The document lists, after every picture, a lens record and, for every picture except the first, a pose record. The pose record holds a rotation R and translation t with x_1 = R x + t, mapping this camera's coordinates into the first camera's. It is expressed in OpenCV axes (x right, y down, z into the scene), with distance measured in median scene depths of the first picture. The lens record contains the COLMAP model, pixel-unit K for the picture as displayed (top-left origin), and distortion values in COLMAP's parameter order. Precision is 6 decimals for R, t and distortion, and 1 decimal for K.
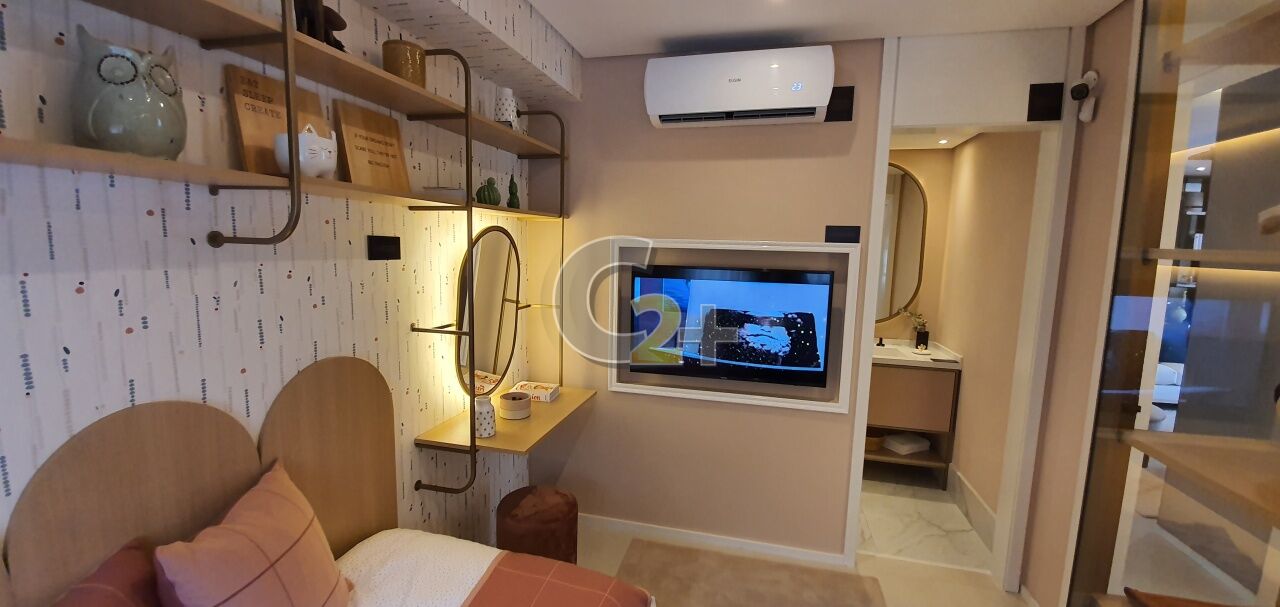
lens RADIAL K [[505.6, 0, 636.5], [0, 505.6, 306.7], [0, 0, 1]] dist [0.002771, -0.008112]
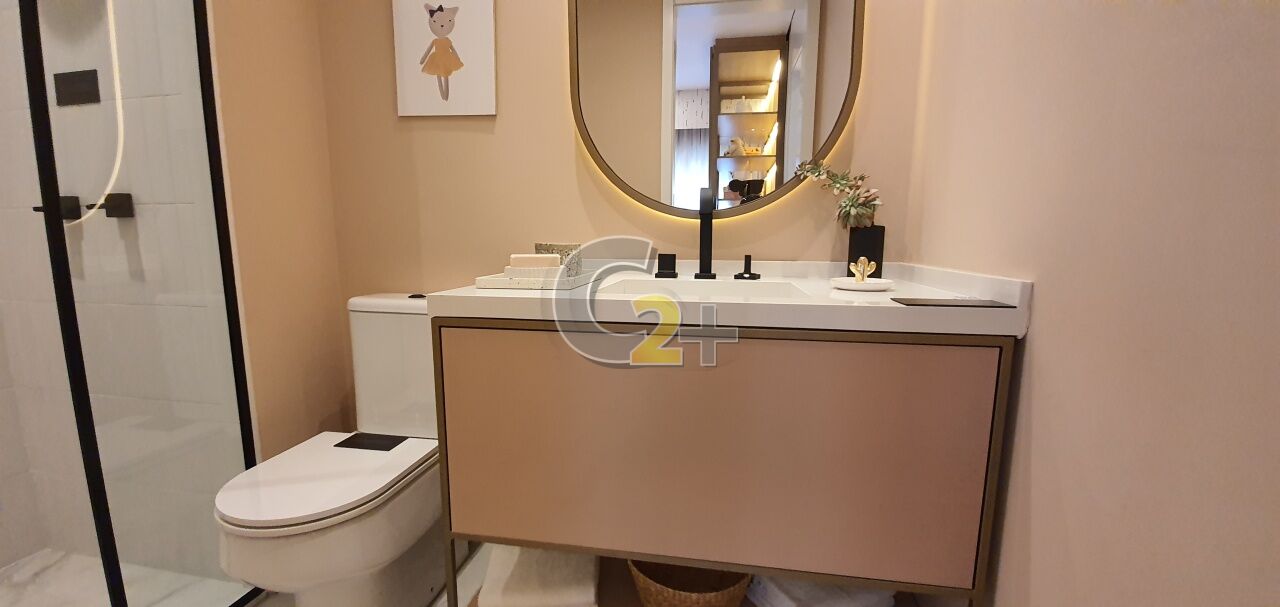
lens RADIAL K [[505.6, 0, 633.1], [0, 505.6, 307.0], [0, 0, 1]] dist [0.002771, -0.008112]
pose [[0.997171, -0.031847, 0.068087, 0.426766], [0.030388, 0.999288, 0.022364, 0.096076], [-0.068751, -0.020232, 0.997429, 0.745236]]
